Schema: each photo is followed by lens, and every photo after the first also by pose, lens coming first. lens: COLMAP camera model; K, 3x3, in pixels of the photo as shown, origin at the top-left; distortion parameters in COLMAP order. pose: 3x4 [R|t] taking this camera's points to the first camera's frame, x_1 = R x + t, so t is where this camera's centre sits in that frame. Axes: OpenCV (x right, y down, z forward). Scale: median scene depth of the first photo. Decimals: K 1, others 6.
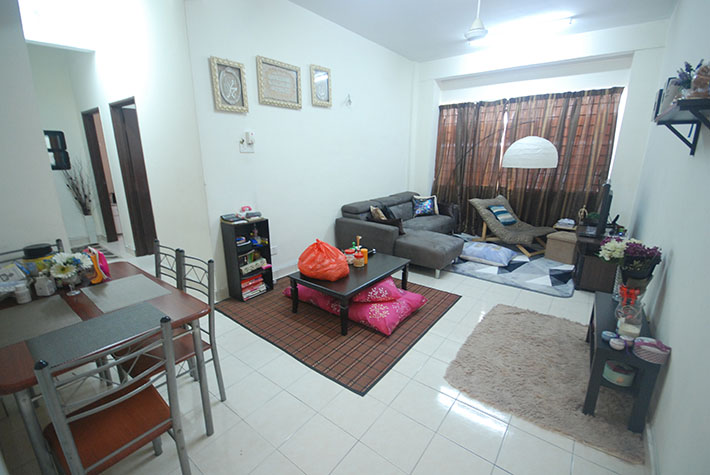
lens RADIAL K [[310.1, 0, 348.9], [0, 310.1, 238.3], [0, 0, 1]] dist [-0.008539, -0.002006]
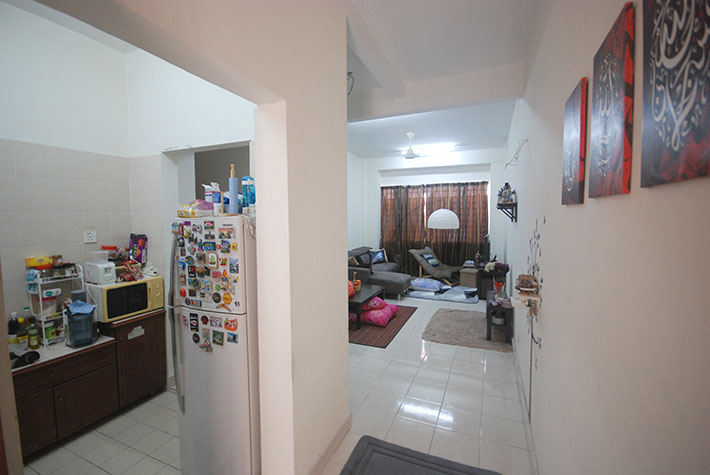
lens RADIAL K [[310.1, 0, 357.0], [0, 310.1, 235.3], [0, 0, 1]] dist [-0.008539, -0.002006]
pose [[0.964904, -0.016152, 0.262106, -0.249292], [0.069633, 0.978115, -0.196065, 0.082813], [-0.253203, 0.207435, 0.944912, -0.360262]]
